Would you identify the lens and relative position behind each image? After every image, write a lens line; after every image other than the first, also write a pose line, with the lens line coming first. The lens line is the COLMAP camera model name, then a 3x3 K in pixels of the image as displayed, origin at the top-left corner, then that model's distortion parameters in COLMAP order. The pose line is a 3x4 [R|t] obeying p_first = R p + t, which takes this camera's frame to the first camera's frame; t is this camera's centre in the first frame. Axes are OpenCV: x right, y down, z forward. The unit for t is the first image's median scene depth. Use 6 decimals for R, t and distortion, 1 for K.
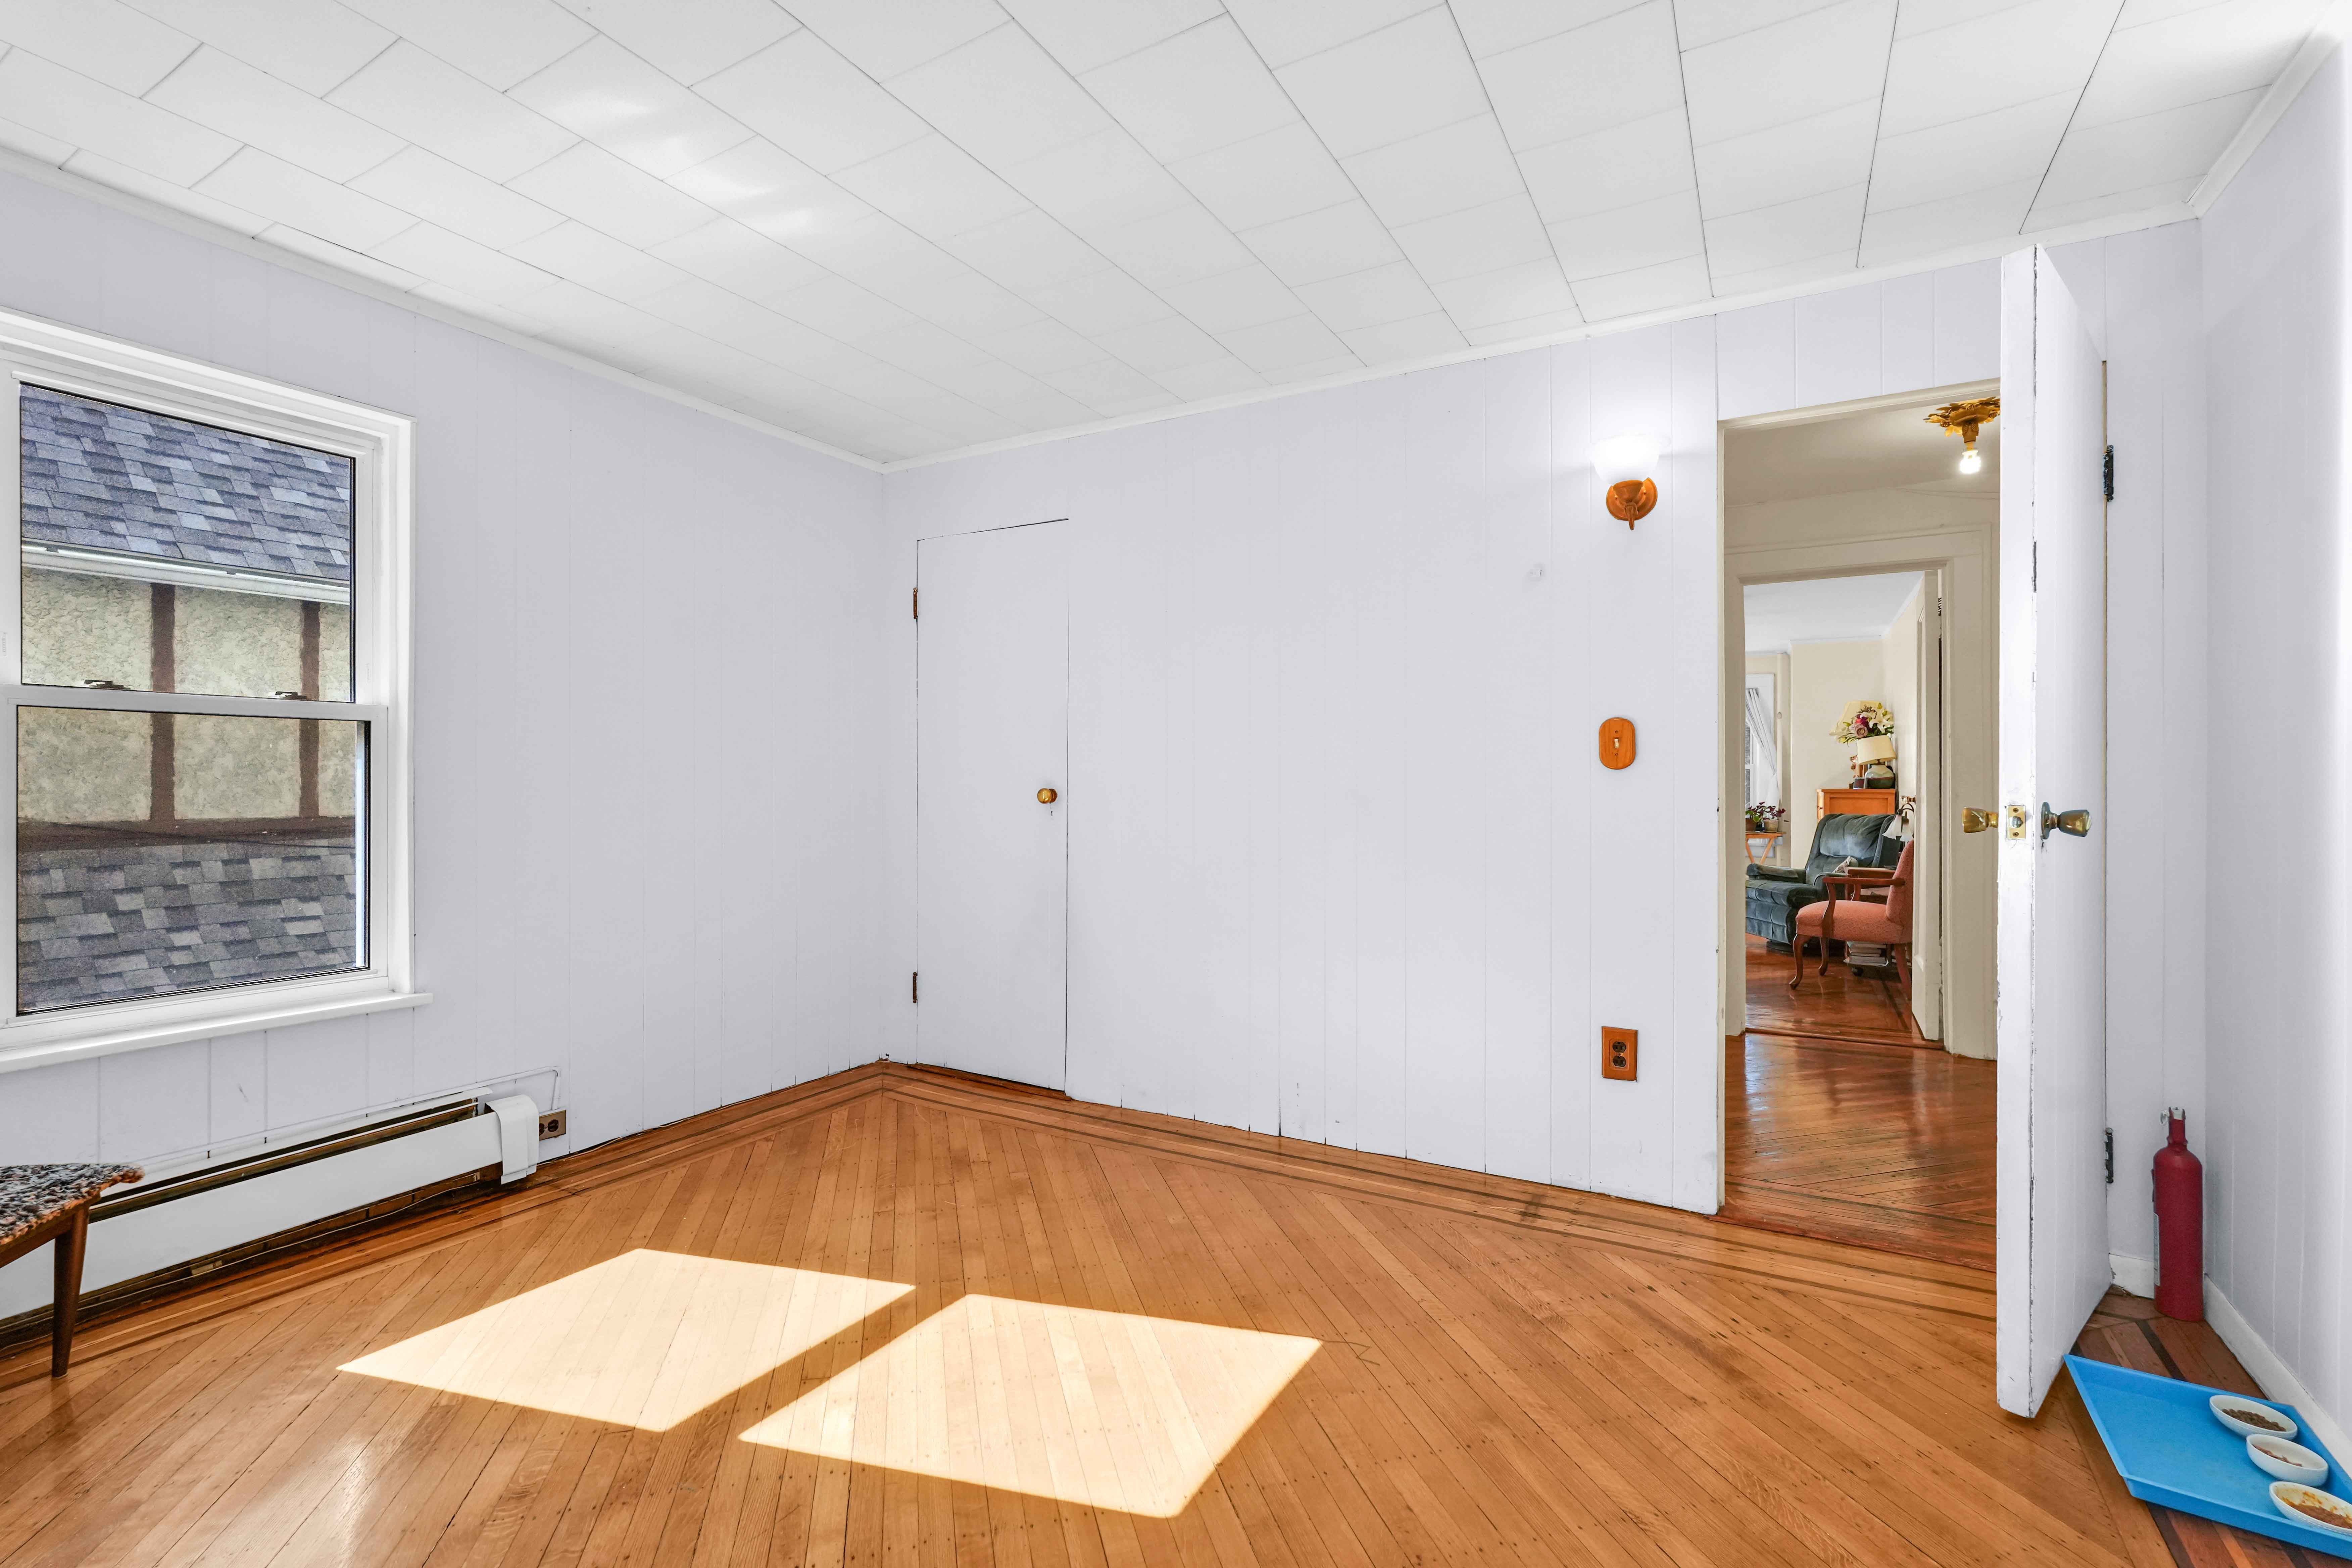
lens RADIAL K [[1029.9, 0, 1175.7], [0, 1029.9, 778.3], [0, 0, 1]] dist [0.003342, 0.000479]
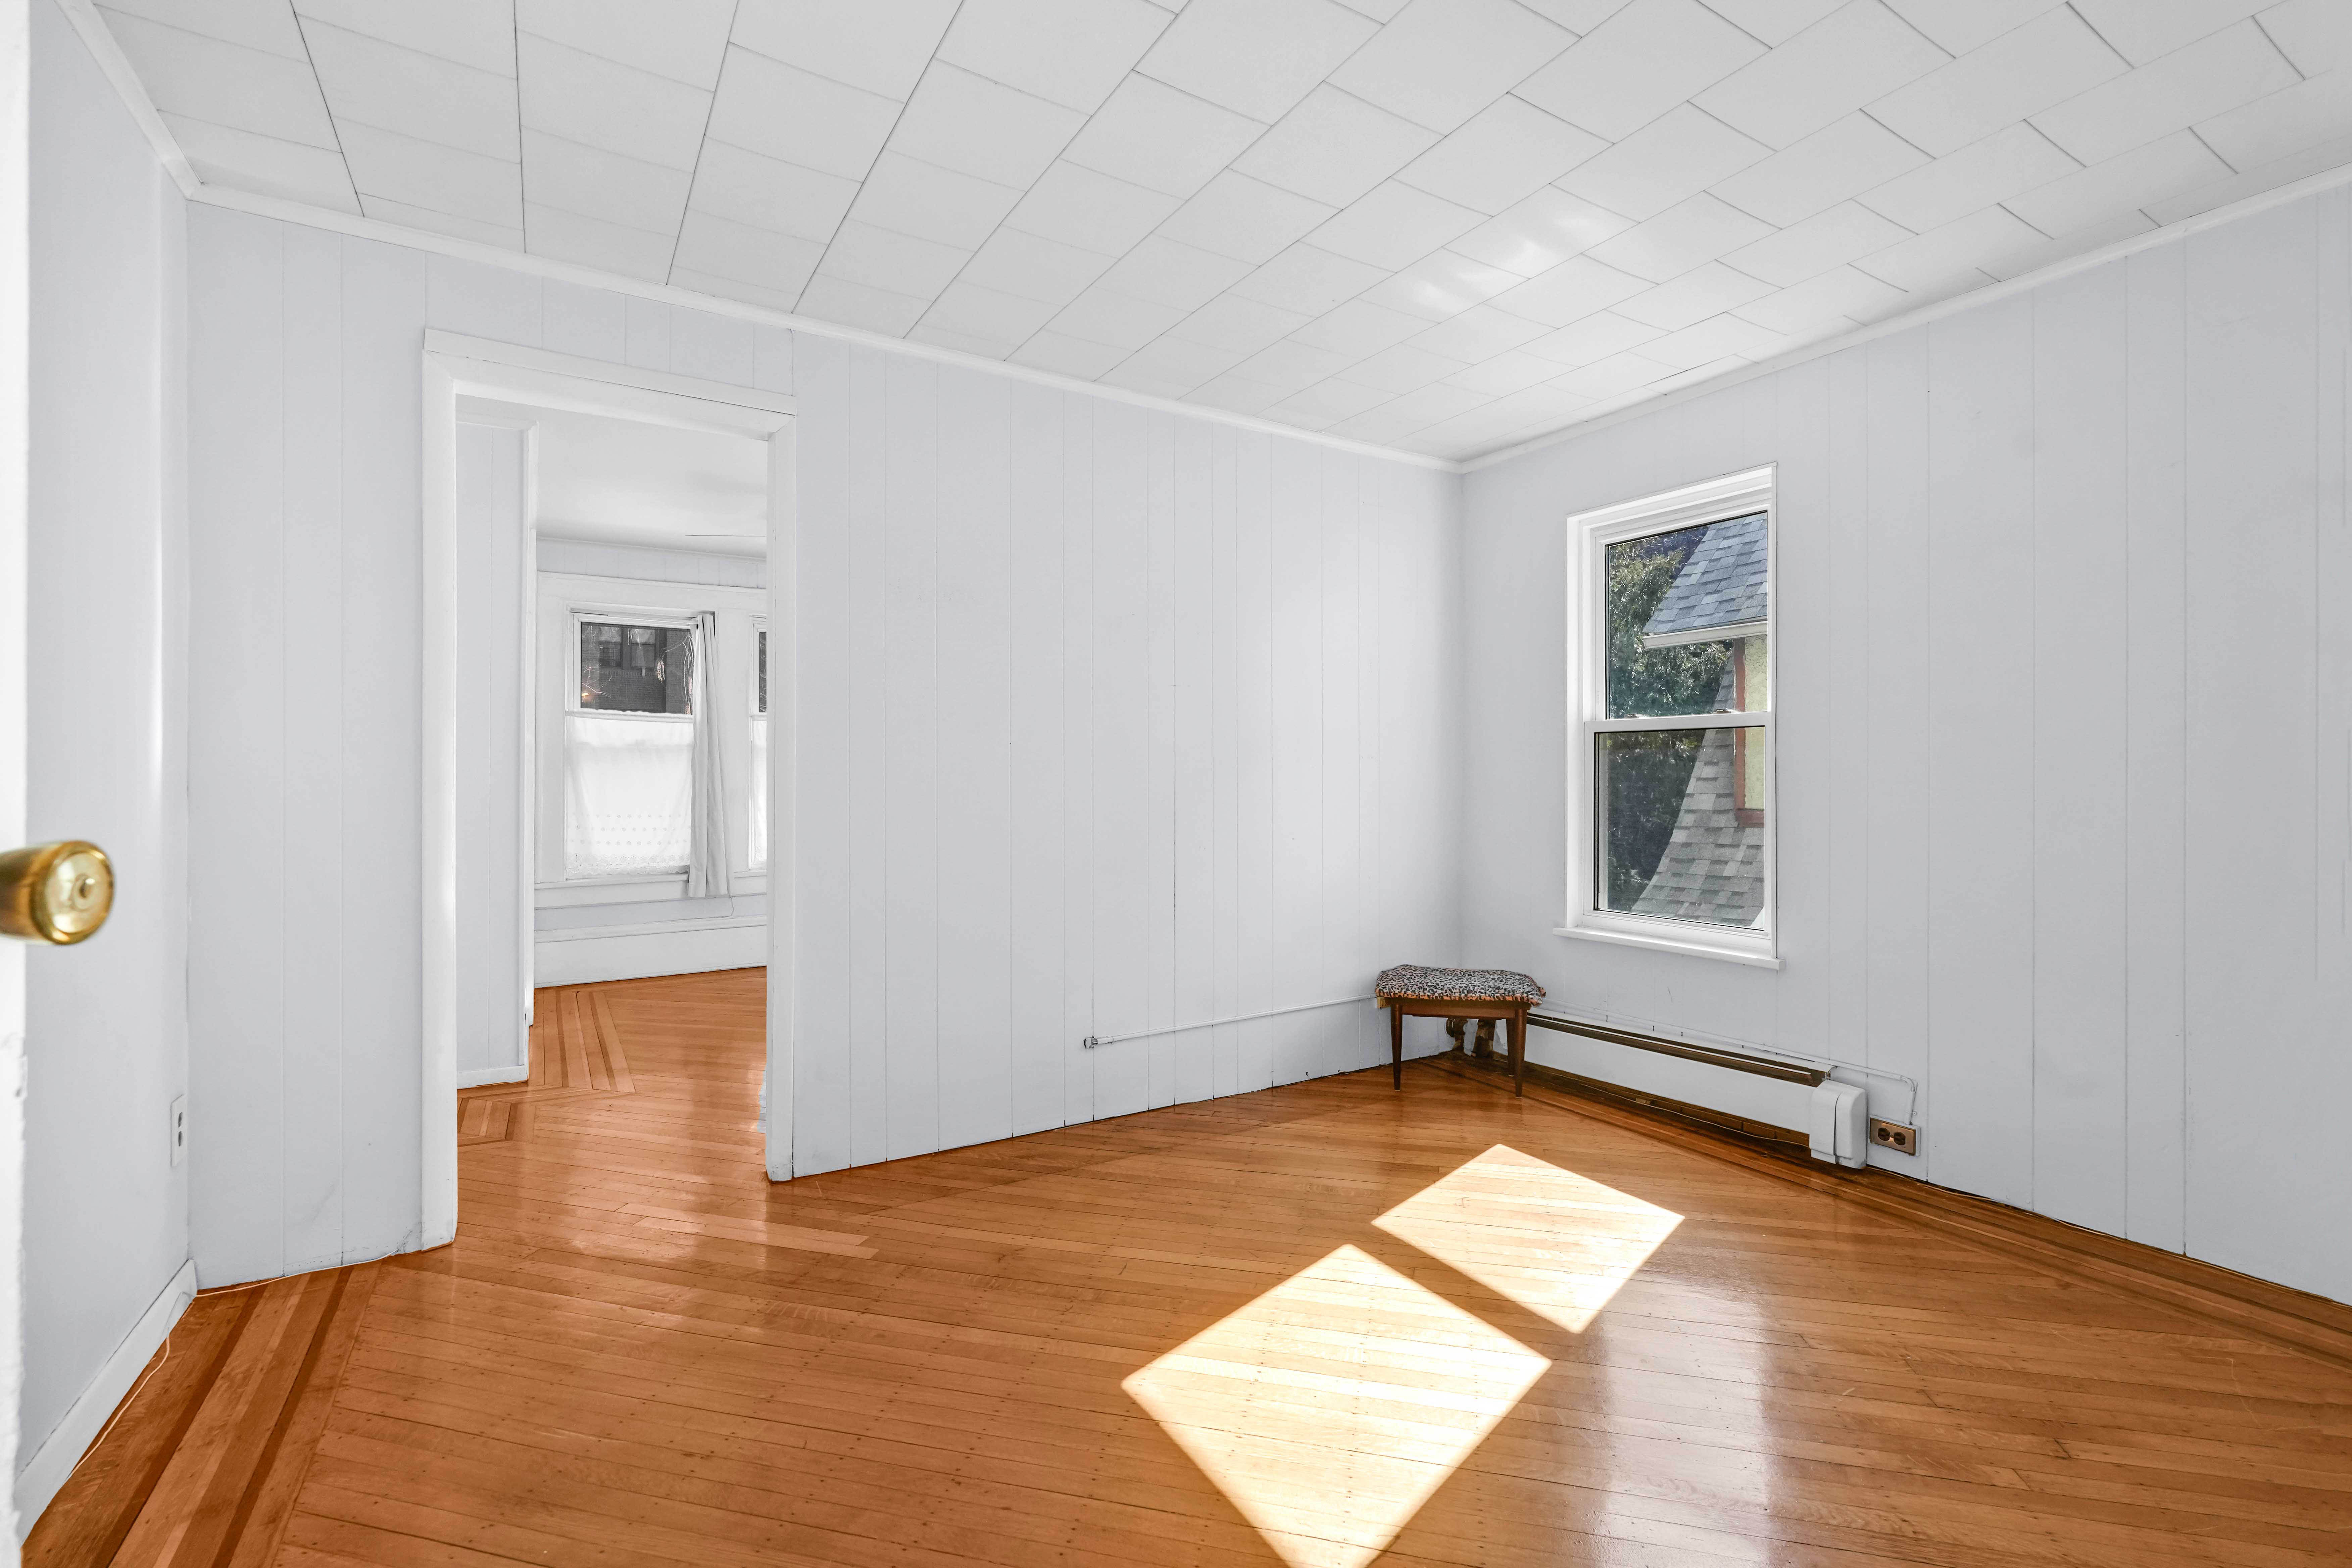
lens RADIAL K [[1029.9, 0, 1172.7], [0, 1029.9, 770.8], [0, 0, 1]] dist [0.003342, 0.000479]
pose [[-0.463563, -0.009390, -0.886014, 0.558543], [0.001619, 0.999933, -0.011444, 0.009036], [0.886063, -0.006739, -0.463517, 0.866785]]
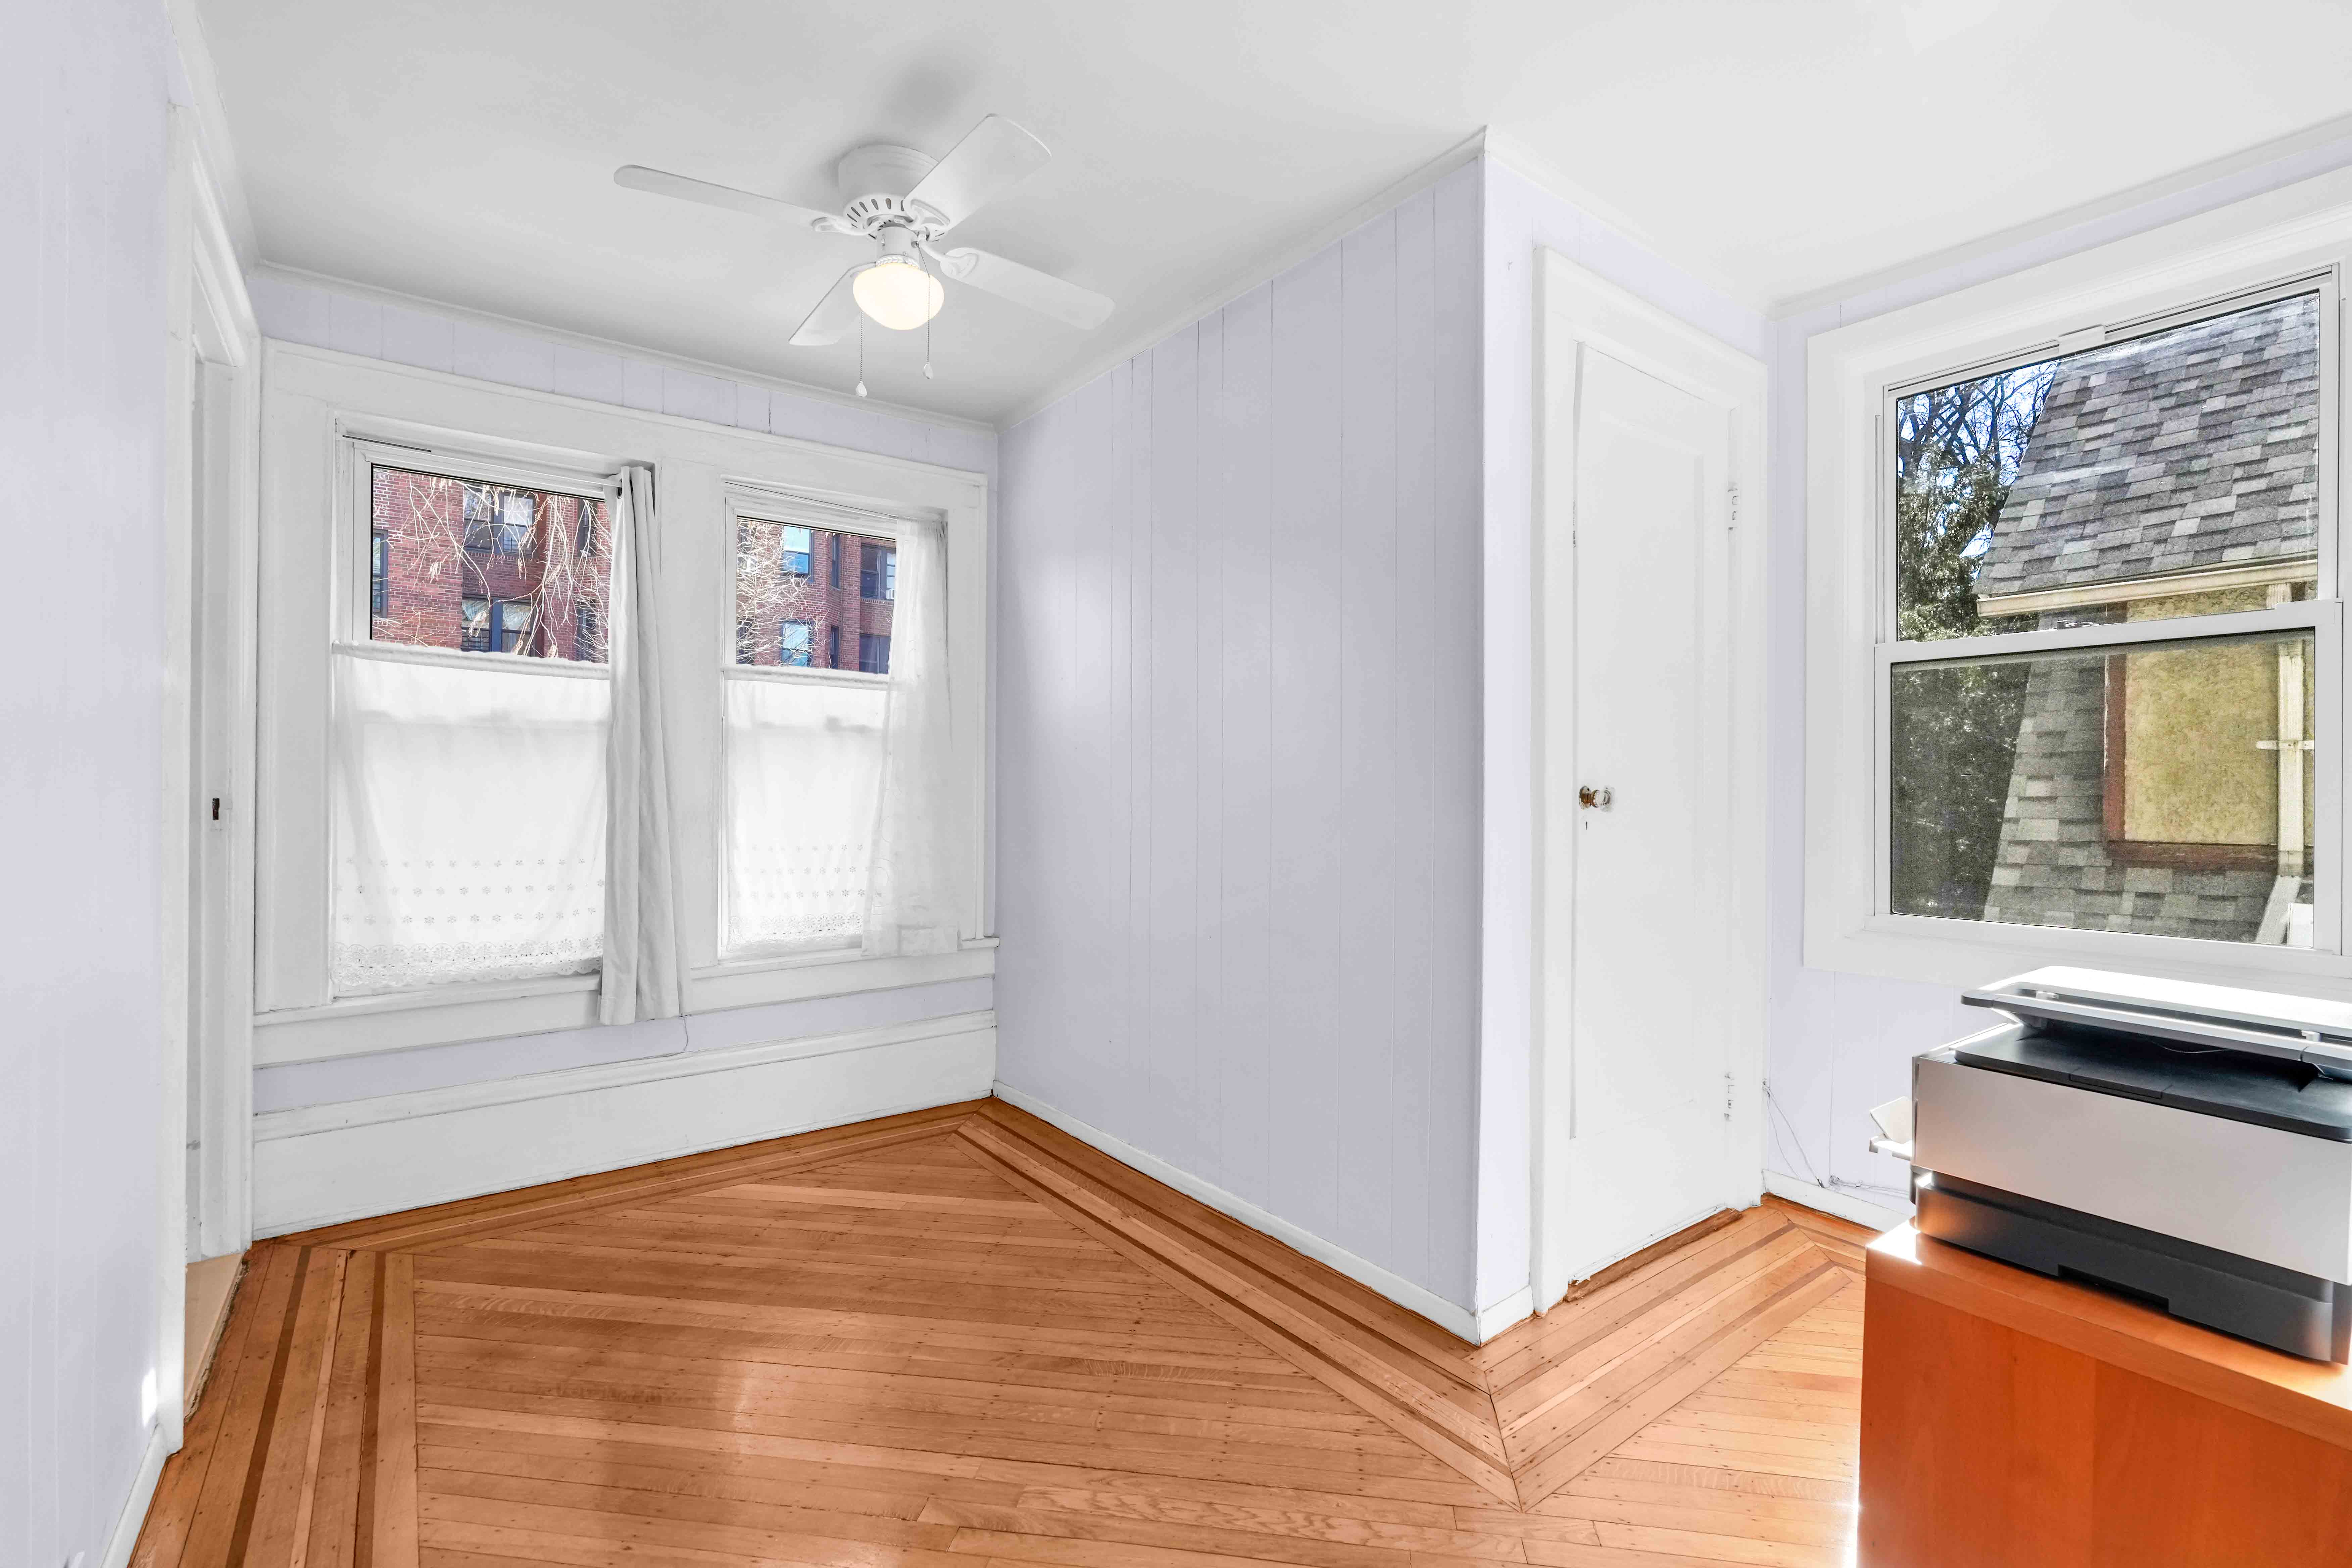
lens RADIAL K [[1029.9, 0, 1169.8], [0, 1029.9, 792.7], [0, 0, 1]] dist [0.003342, 0.000479]
pose [[-0.401799, -0.004351, -0.915718, 0.311131], [-0.005105, 0.999984, -0.002511, 0.006919], [0.915714, 0.003666, -0.401815, 0.538674]]
